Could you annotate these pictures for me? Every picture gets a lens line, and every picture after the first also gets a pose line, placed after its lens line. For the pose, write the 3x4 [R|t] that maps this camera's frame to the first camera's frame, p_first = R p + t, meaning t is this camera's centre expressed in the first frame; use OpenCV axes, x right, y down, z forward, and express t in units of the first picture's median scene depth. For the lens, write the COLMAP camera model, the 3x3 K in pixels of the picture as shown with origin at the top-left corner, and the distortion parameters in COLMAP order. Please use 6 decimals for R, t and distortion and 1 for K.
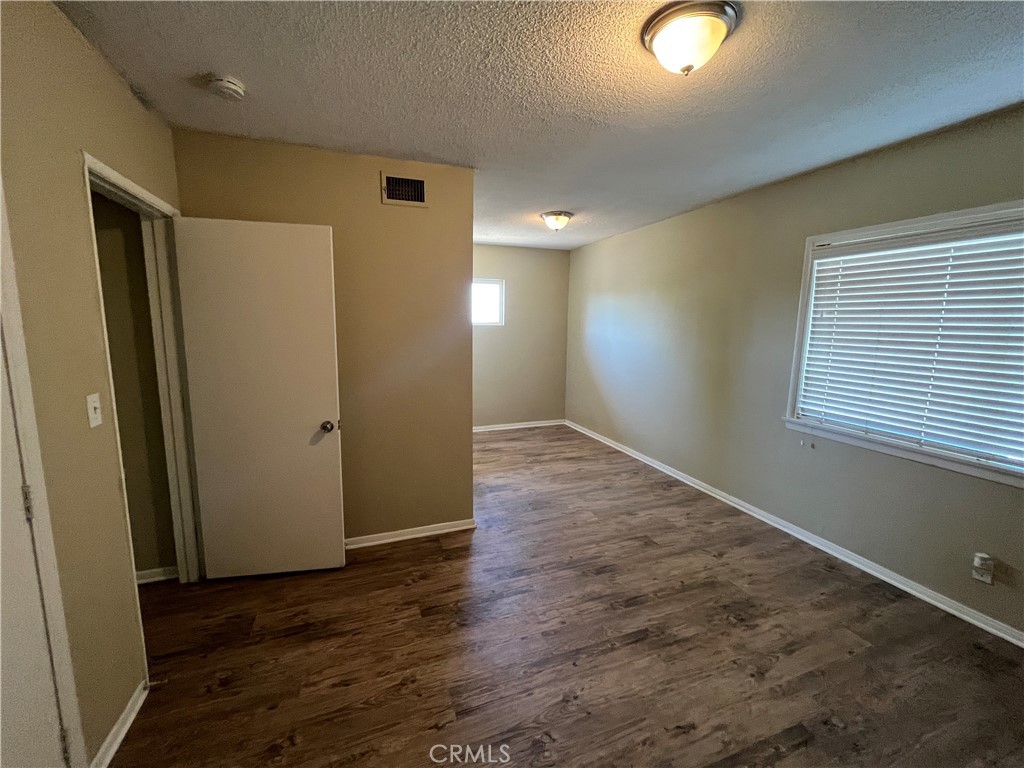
lens RADIAL K [[413.7, 0, 507.6], [0, 413.7, 383.4], [0, 0, 1]] dist [-0.002165, -0.000362]
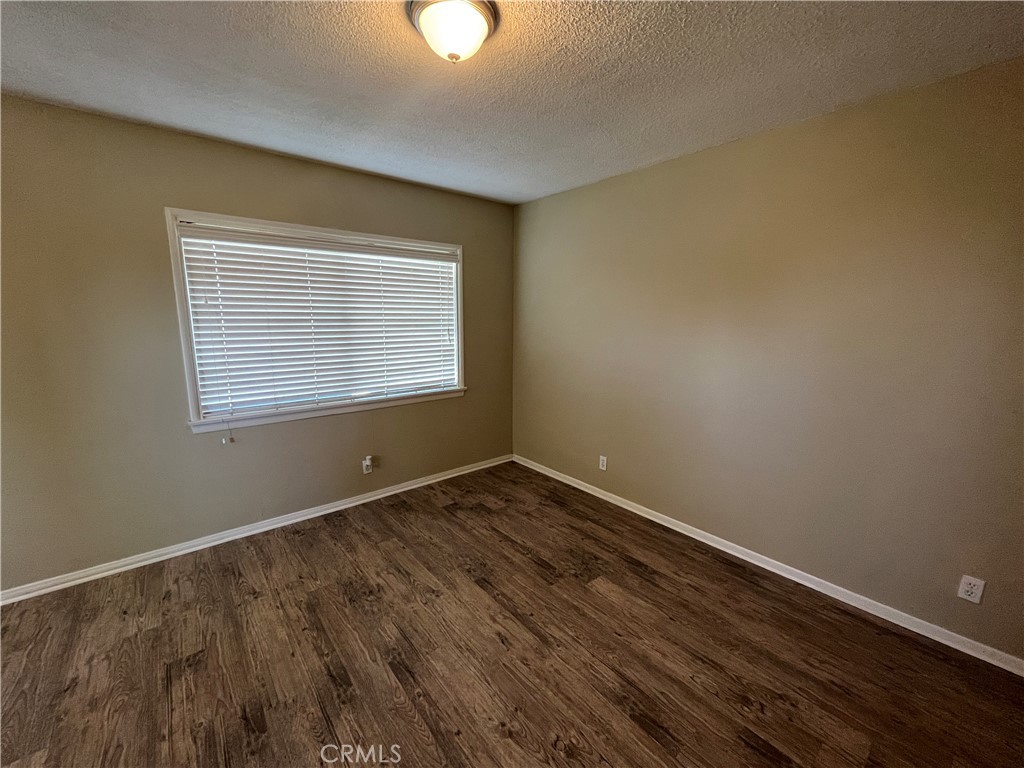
lens RADIAL K [[413.7, 0, 507.6], [0, 413.7, 383.4], [0, 0, 1]] dist [-0.002165, -0.000362]
pose [[-0.328998, -0.165523, 0.929711, -0.357110], [0.133697, 0.966437, 0.219373, -0.105385], [-0.934819, 0.196473, -0.295826, 0.707130]]
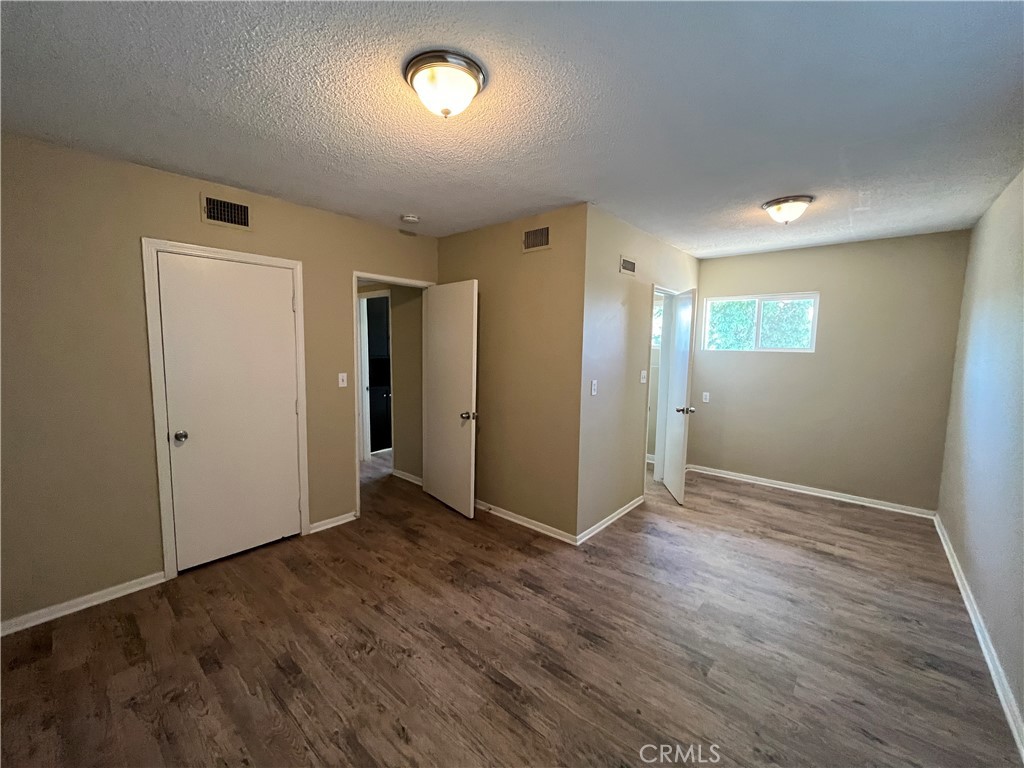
lens RADIAL K [[413.7, 0, 507.6], [0, 413.7, 383.4], [0, 0, 1]] dist [-0.002165, -0.000362]
pose [[0.475602, 0.086467, -0.875400, 0.812021], [-0.139812, 0.989938, 0.021821, -0.053227], [0.868478, 0.112014, 0.482906, 0.369989]]
